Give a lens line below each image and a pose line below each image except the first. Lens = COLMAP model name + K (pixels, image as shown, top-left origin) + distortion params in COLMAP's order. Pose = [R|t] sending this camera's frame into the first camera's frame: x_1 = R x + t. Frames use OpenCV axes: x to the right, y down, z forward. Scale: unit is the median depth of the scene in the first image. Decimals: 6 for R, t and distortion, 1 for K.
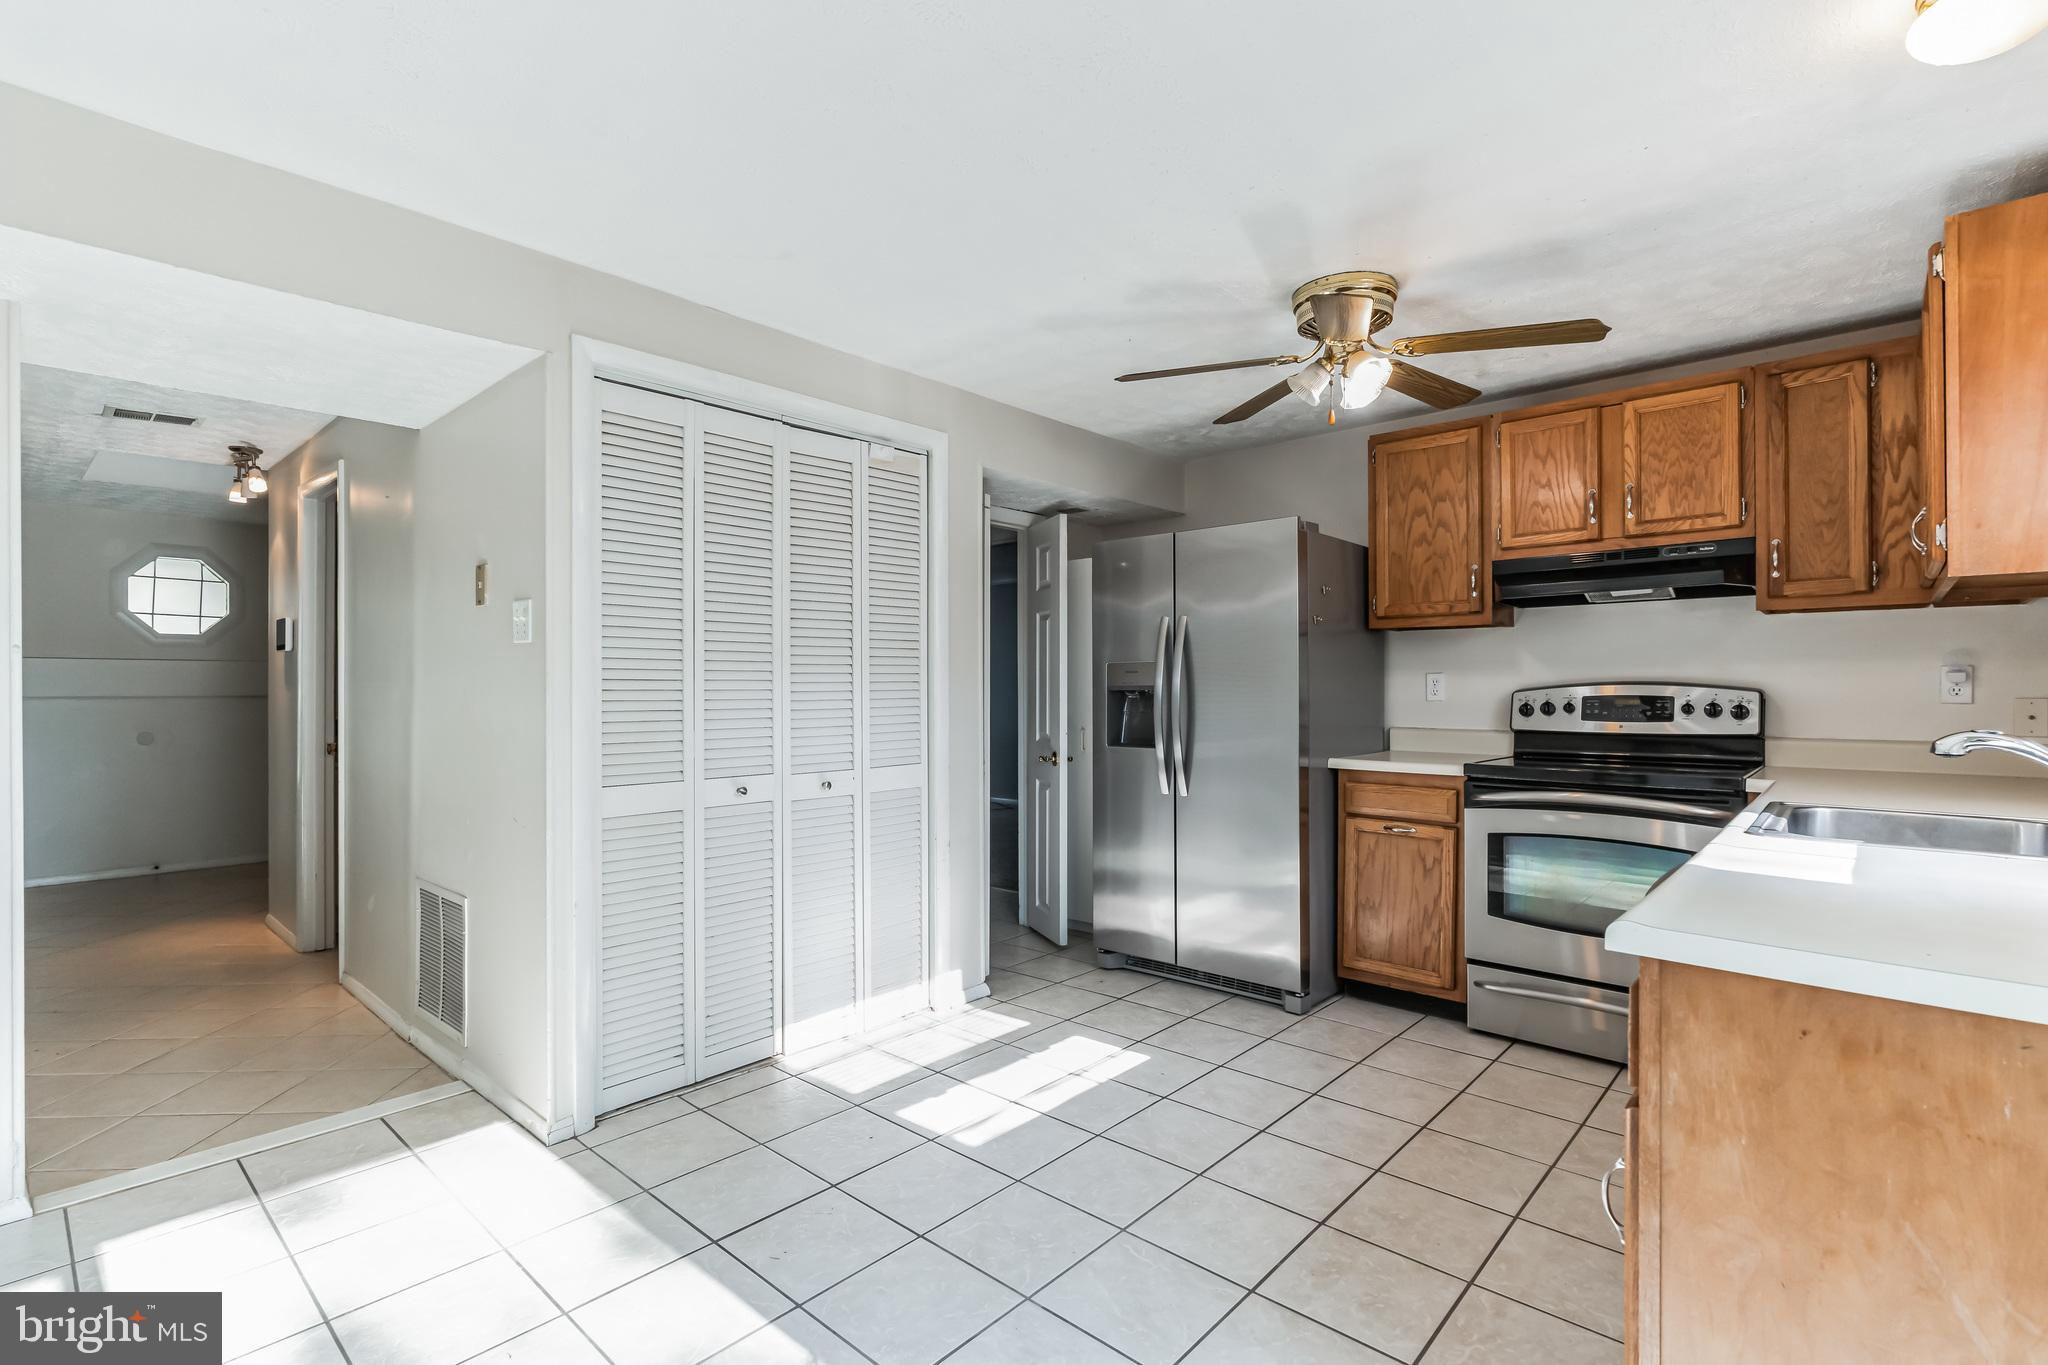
lens RADIAL K [[945.2, 0, 1026.9], [0, 945.2, 684.6], [0, 0, 1]] dist [-0.004000, 0.000909]
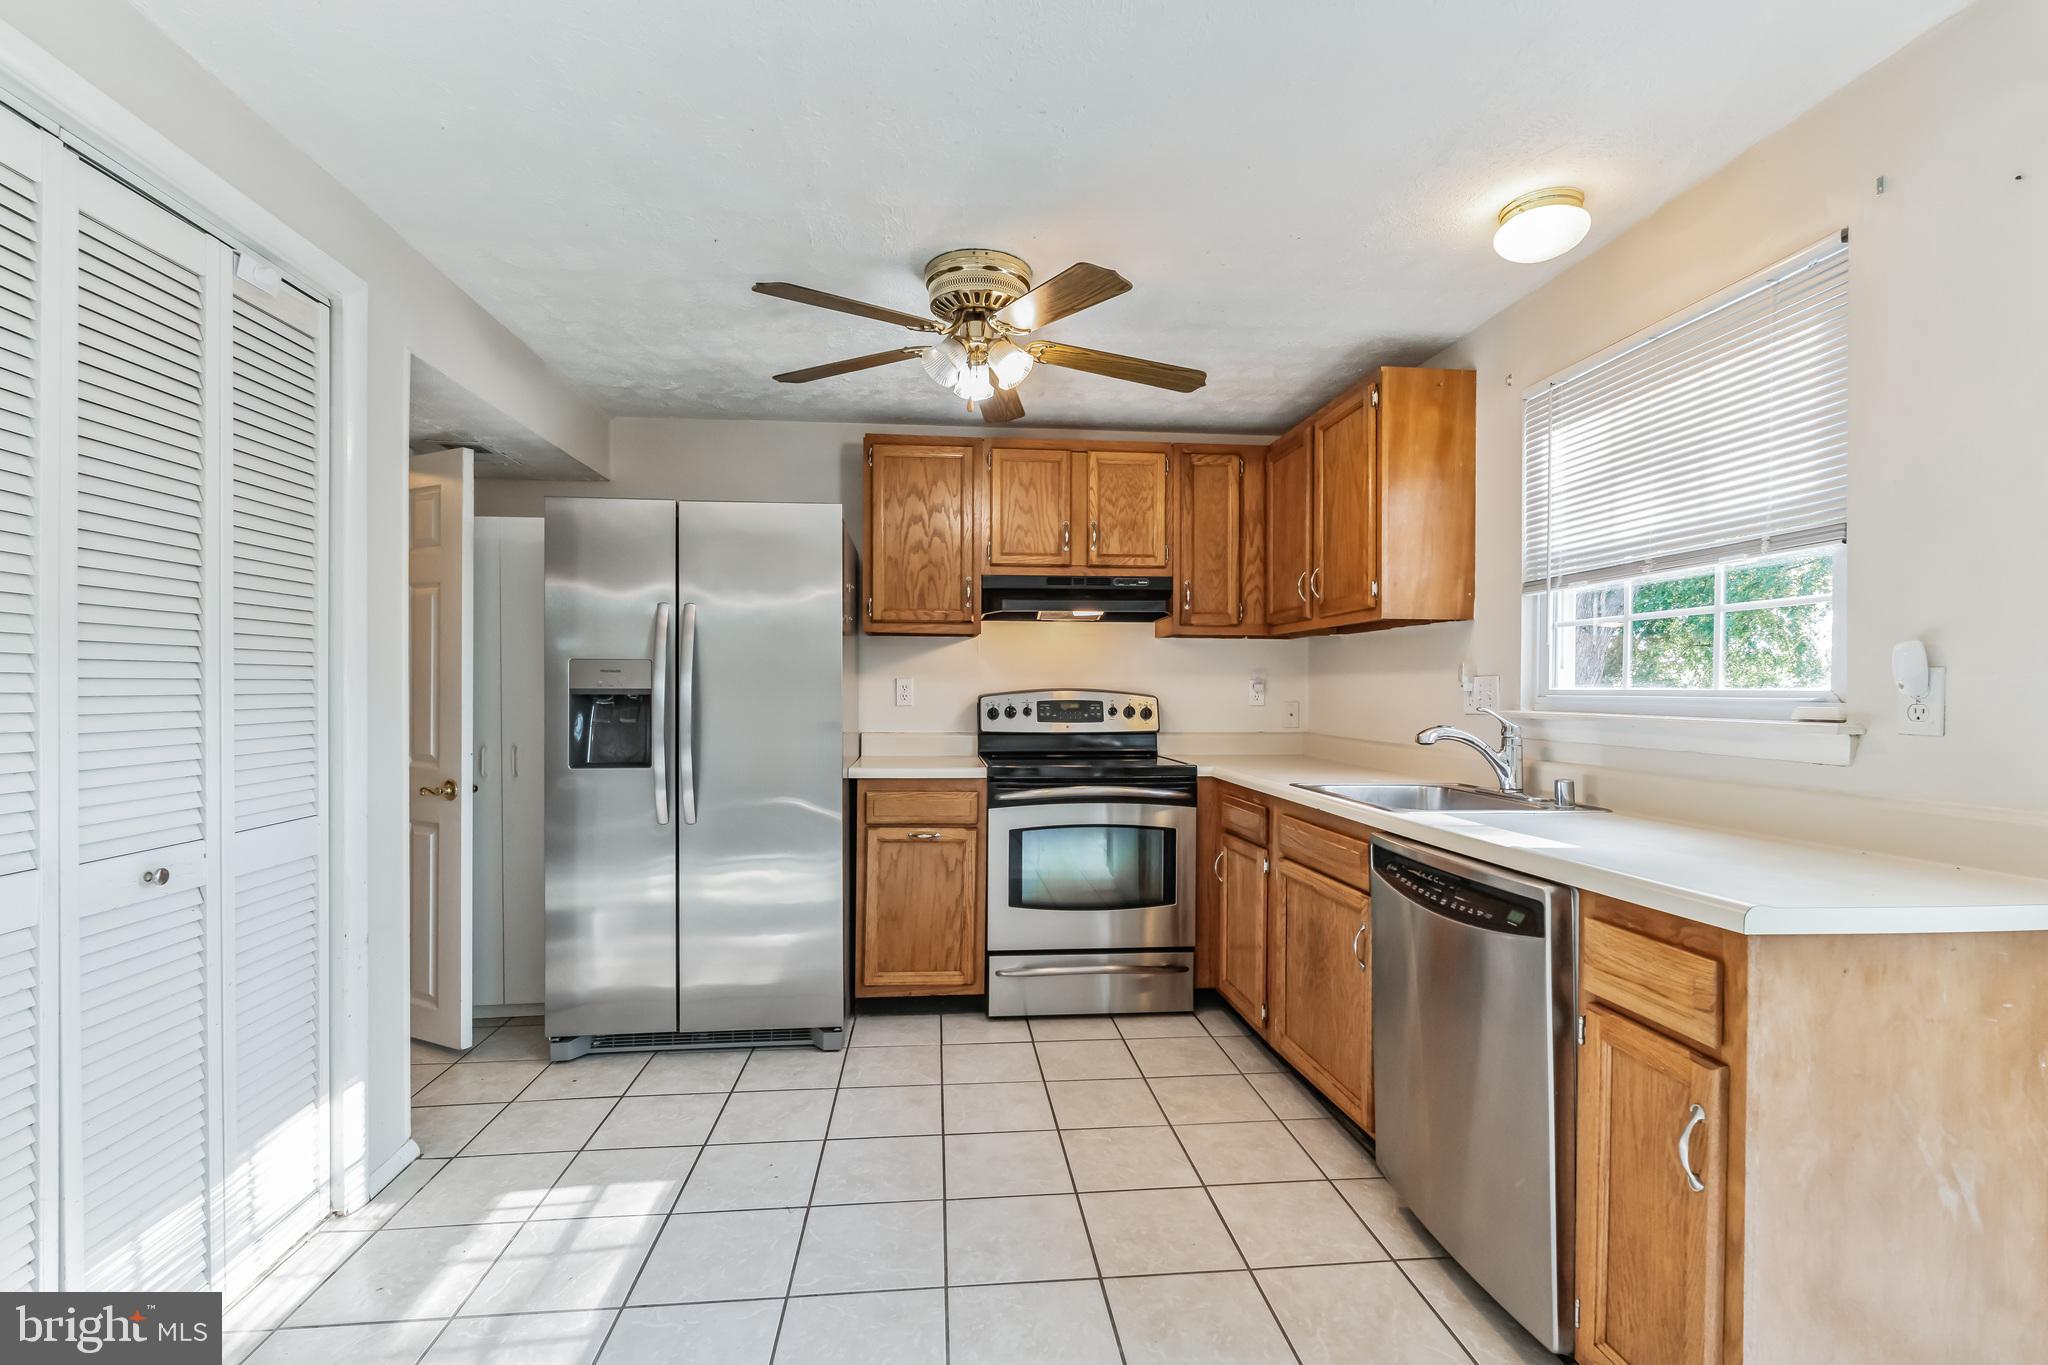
lens RADIAL K [[897.0, 0, 1019.4], [0, 897.0, 692.5], [0, 0, 1]] dist [-0.002025, 0.001049]
pose [[0.673133, 0.004129, 0.739510, -0.245649], [-0.008661, 0.999960, 0.002301, -0.000308], [-0.739470, -0.007954, 0.673142, 0.300437]]
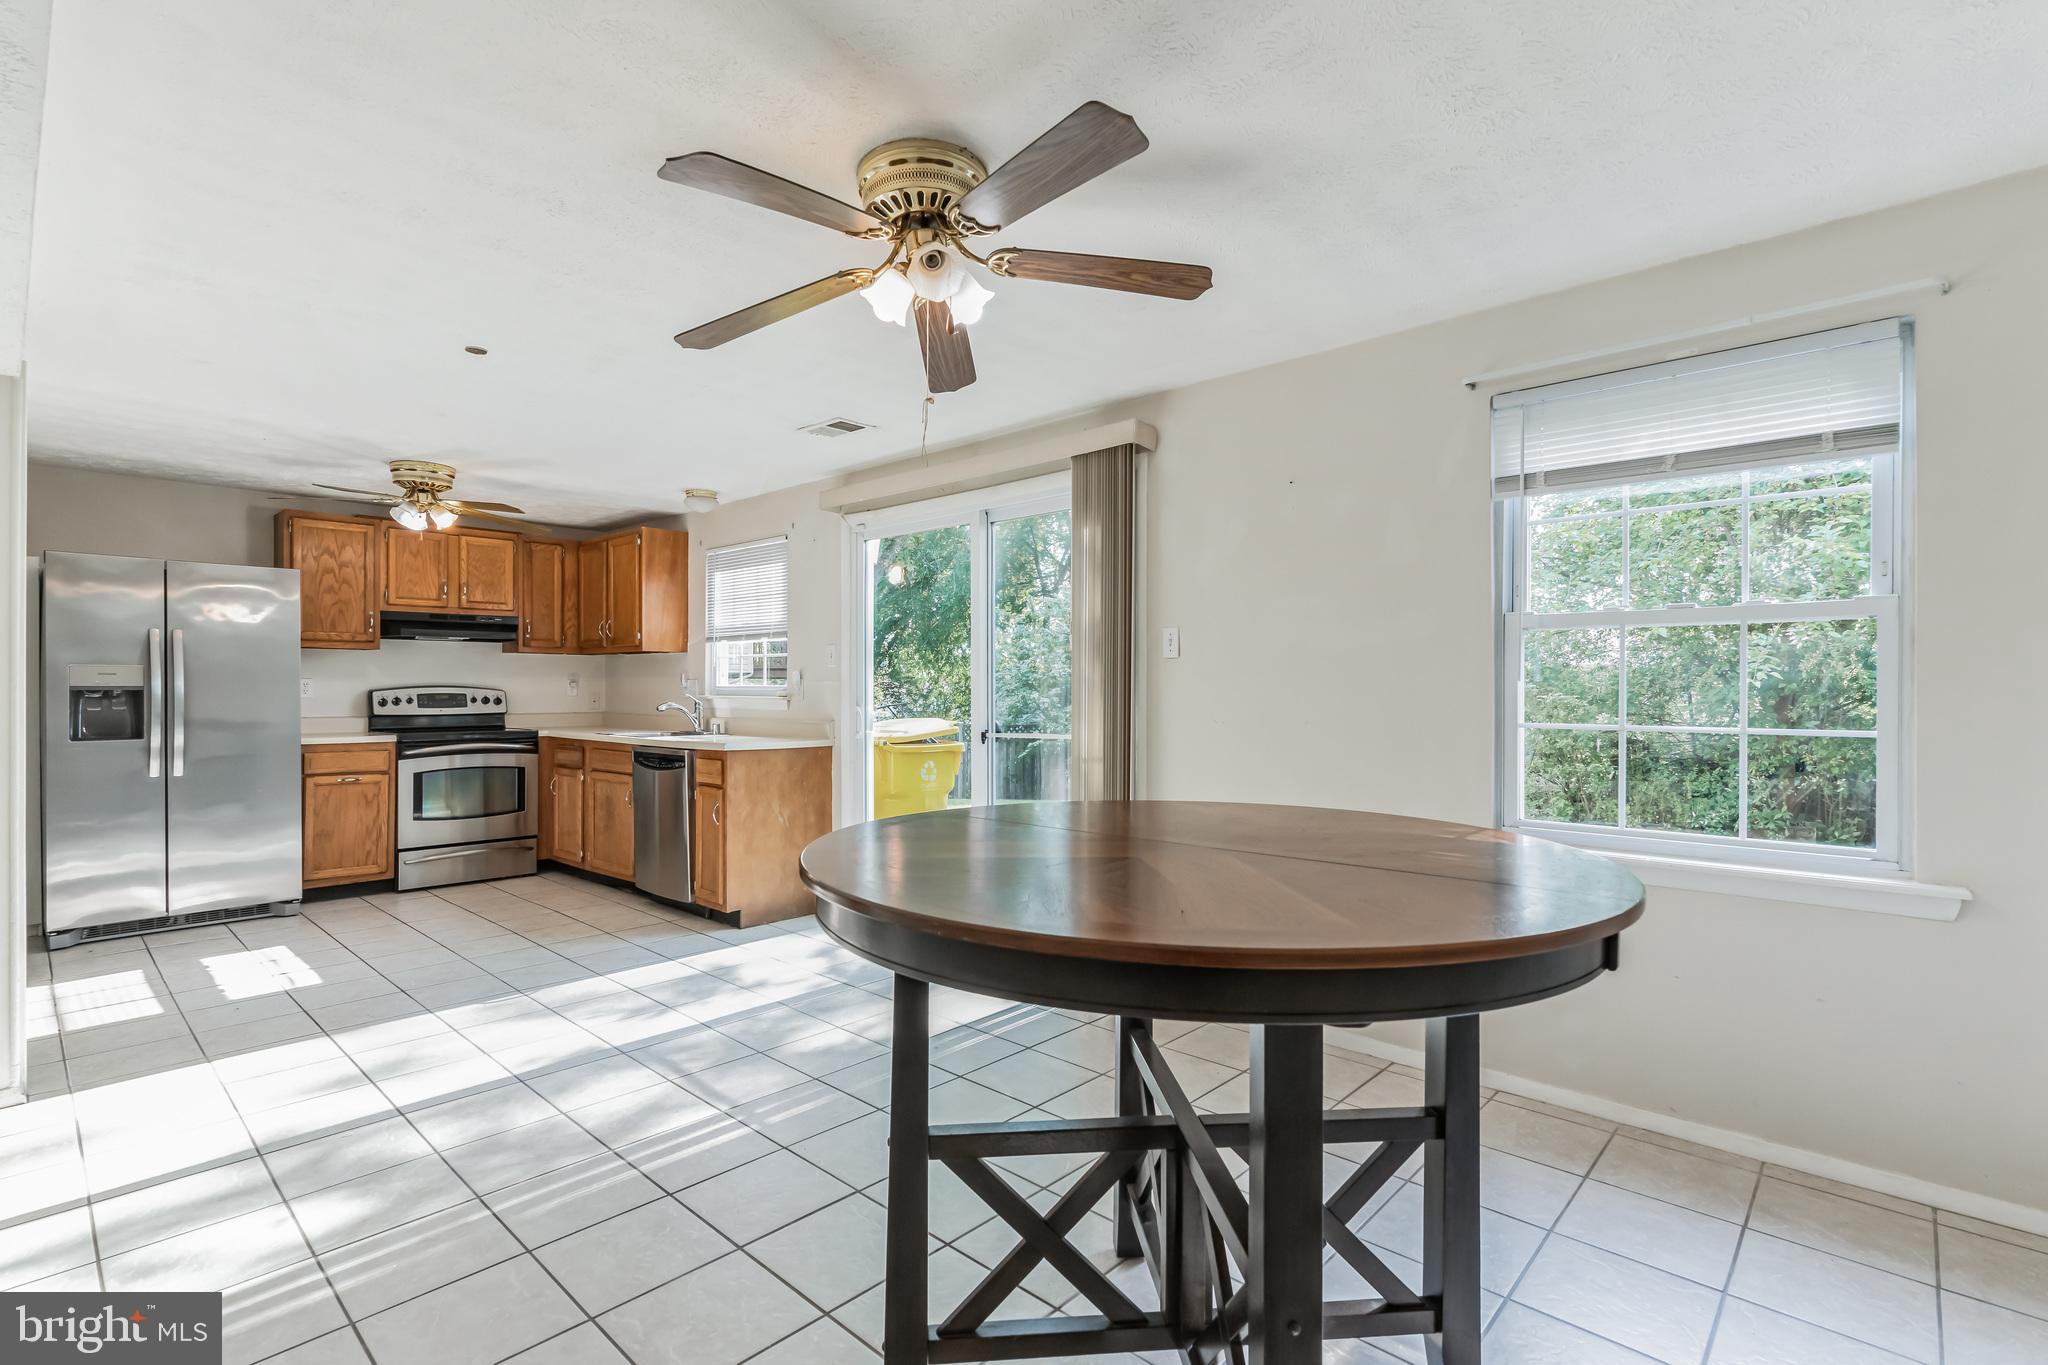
lens RADIAL K [[945.2, 0, 1021.1], [0, 945.2, 688.6], [0, 0, 1]] dist [-0.004000, 0.000909]
pose [[0.013166, 0.002506, 0.999910, -1.182787], [-0.004856, 0.999985, -0.002442, 0.001745], [-0.999902, -0.004823, 0.013178, -0.128701]]
